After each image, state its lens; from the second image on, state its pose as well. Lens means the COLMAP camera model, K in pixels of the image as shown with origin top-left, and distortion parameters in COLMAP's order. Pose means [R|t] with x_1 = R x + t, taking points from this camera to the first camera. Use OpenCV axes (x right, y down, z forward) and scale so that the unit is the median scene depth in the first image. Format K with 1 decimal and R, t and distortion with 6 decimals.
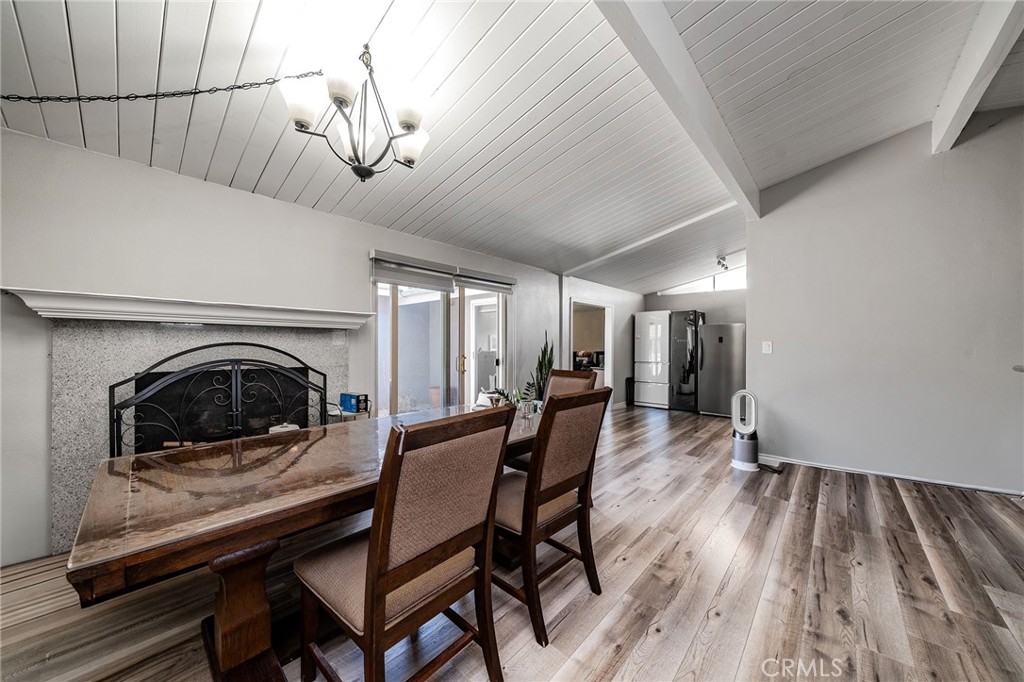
lens RADIAL K [[380.3, 0, 510.1], [0, 380.3, 347.0], [0, 0, 1]] dist [0.001490, -0.000238]
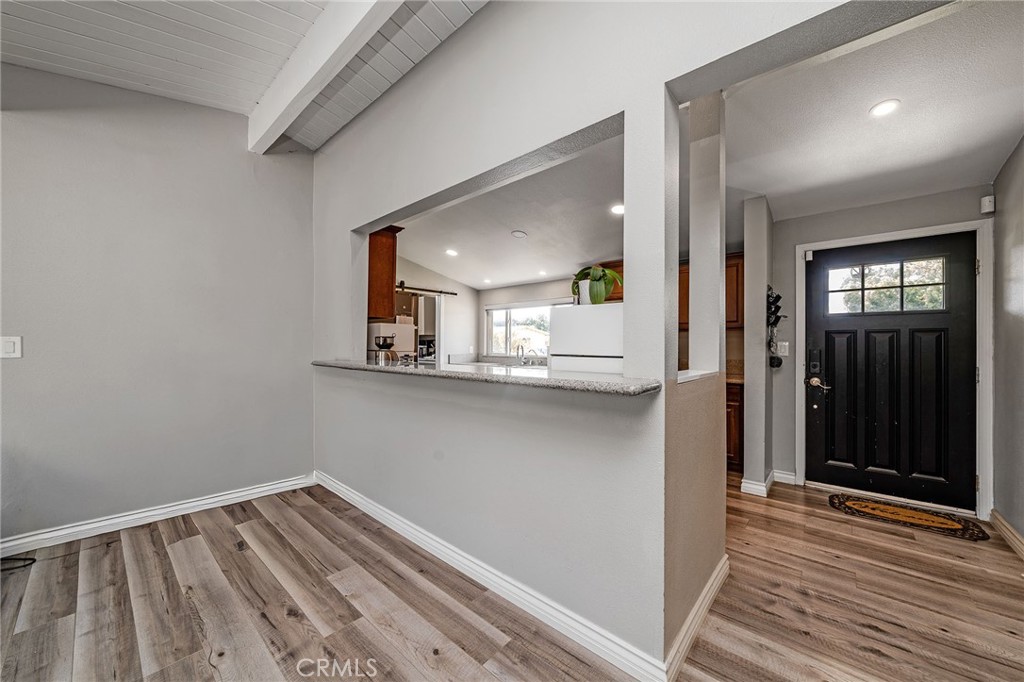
lens RADIAL K [[362.3, 0, 514.2], [0, 362.3, 343.9], [0, 0, 1]] dist [0.006143, -0.000381]
pose [[0.004769, 0.001429, 0.999988, 0.129963], [0.001426, 0.999998, -0.001436, -0.000961], [-0.999988, 0.001433, 0.004767, 0.240403]]
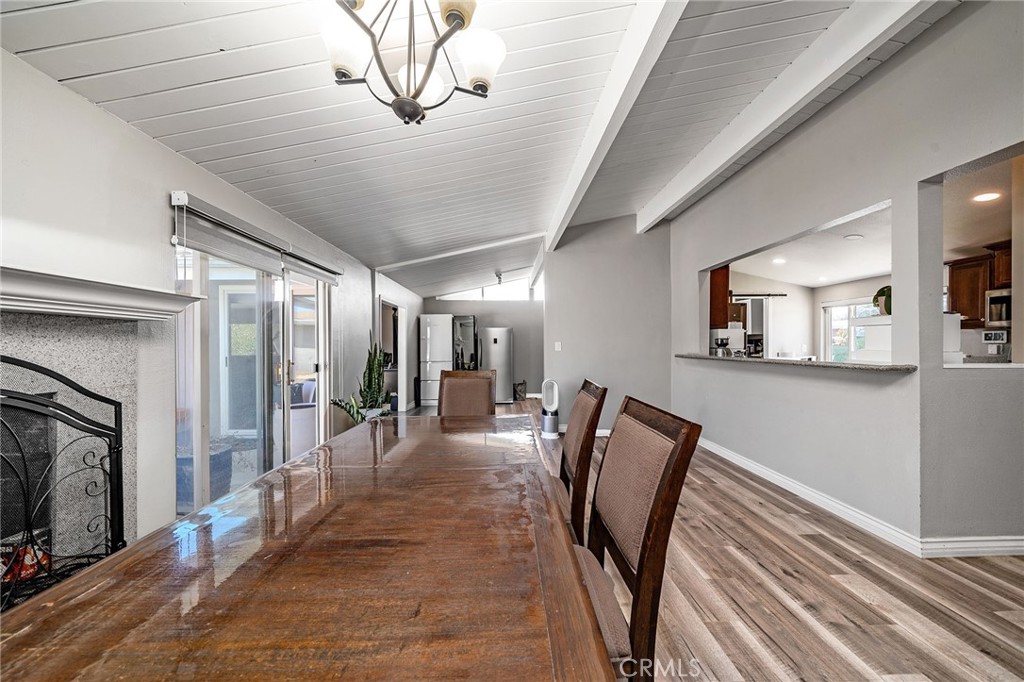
lens RADIAL K [[362.3, 0, 544.1], [0, 362.3, 348.1], [0, 0, 1]] dist [0.006143, -0.000381]
pose [[0.694487, -0.012294, 0.719400, -0.294806], [0.011878, 0.999914, 0.005621, -0.000888], [-0.719407, 0.004642, 0.694573, 0.133517]]
